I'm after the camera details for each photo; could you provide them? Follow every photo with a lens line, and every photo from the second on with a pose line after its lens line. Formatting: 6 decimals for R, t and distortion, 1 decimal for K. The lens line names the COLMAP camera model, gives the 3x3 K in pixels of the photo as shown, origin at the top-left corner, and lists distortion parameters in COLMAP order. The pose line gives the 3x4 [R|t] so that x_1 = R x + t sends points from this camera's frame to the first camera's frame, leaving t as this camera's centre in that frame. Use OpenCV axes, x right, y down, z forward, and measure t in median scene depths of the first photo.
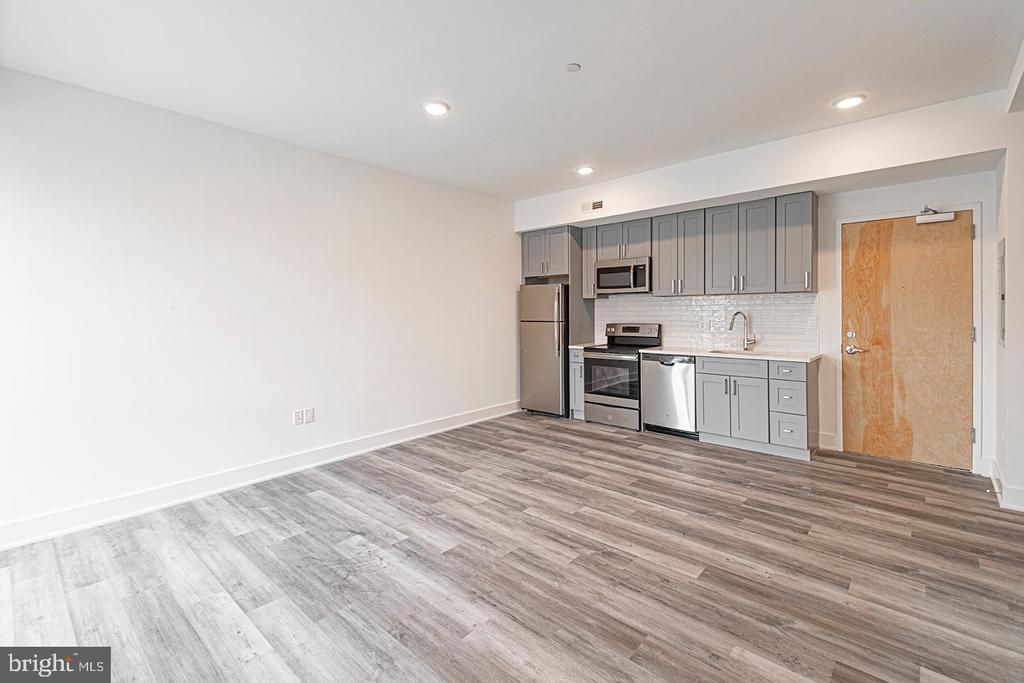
lens RADIAL K [[483.0, 0, 508.1], [0, 483.0, 316.1], [0, 0, 1]] dist [0.084831, -0.000228]
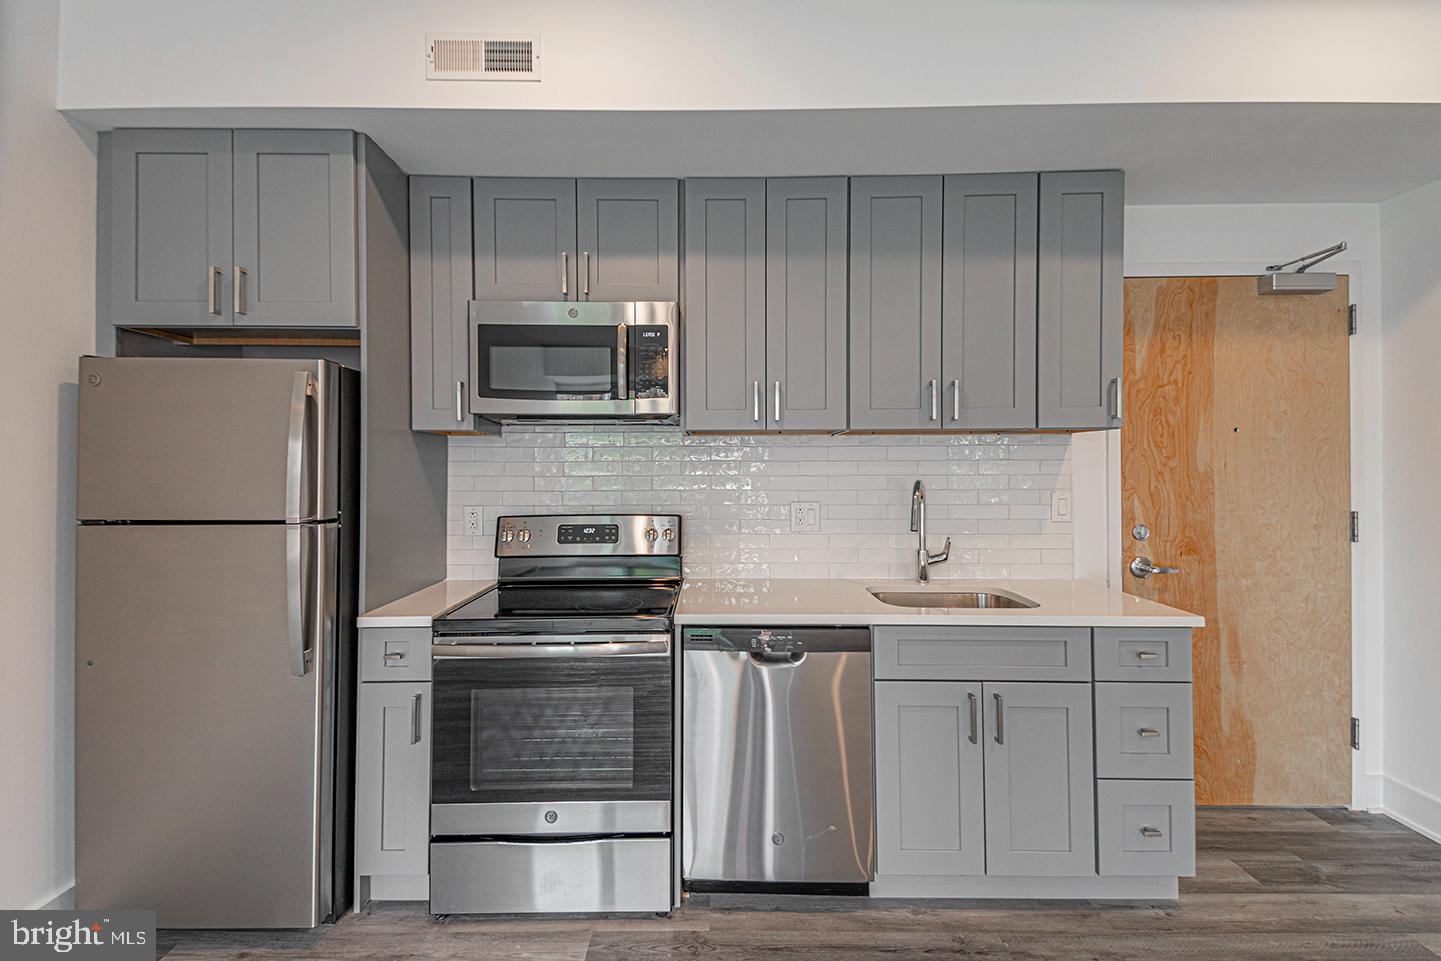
lens RADIAL K [[612.3, 0, 755.3], [0, 612.3, 463.7], [0, 0, 1]] dist [0.015174, -0.000386]
pose [[0.722050, 0.012189, 0.691734, 0.076171], [0.004058, 0.999753, -0.021853, -0.013478], [-0.691829, 0.018586, 0.721822, 0.900532]]
